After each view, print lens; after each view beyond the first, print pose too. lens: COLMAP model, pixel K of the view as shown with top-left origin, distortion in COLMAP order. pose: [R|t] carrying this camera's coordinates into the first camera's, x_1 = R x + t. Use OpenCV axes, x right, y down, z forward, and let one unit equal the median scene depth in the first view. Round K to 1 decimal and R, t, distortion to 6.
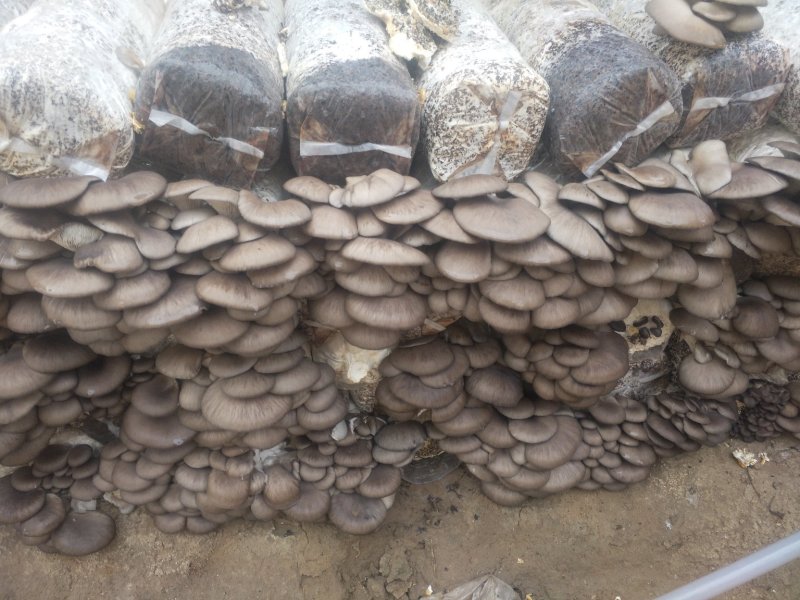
lens RADIAL K [[566.3, 0, 400.0], [0, 566.3, 300.0], [0, 0, 1]] dist [0.012918, 0.002188]
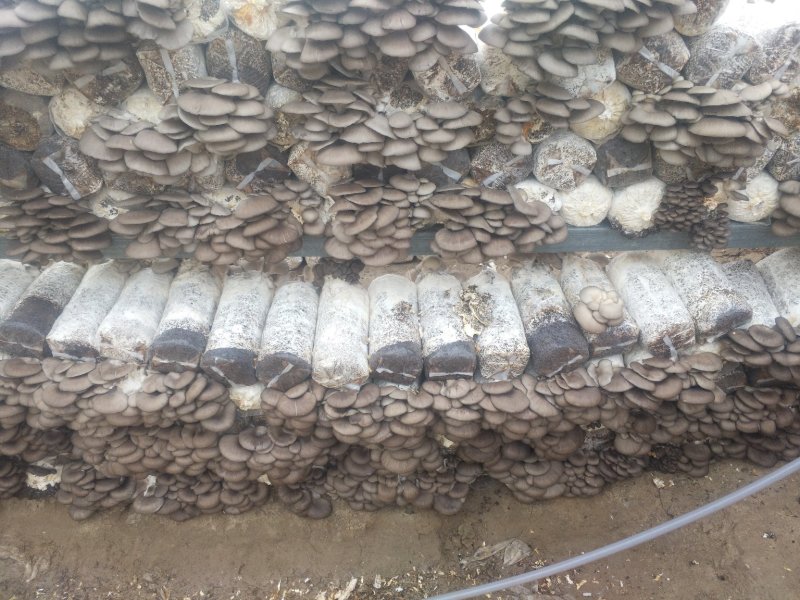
lens RADIAL K [[566.3, 0, 400.0], [0, 566.3, 300.0], [0, 0, 1]] dist [0.012918, 0.002188]
pose [[0.992538, 0.000409, -0.121934, 0.002863], [0.008534, 0.997309, 0.072814, -0.511516], [0.121636, -0.073311, 0.989864, -0.985210]]
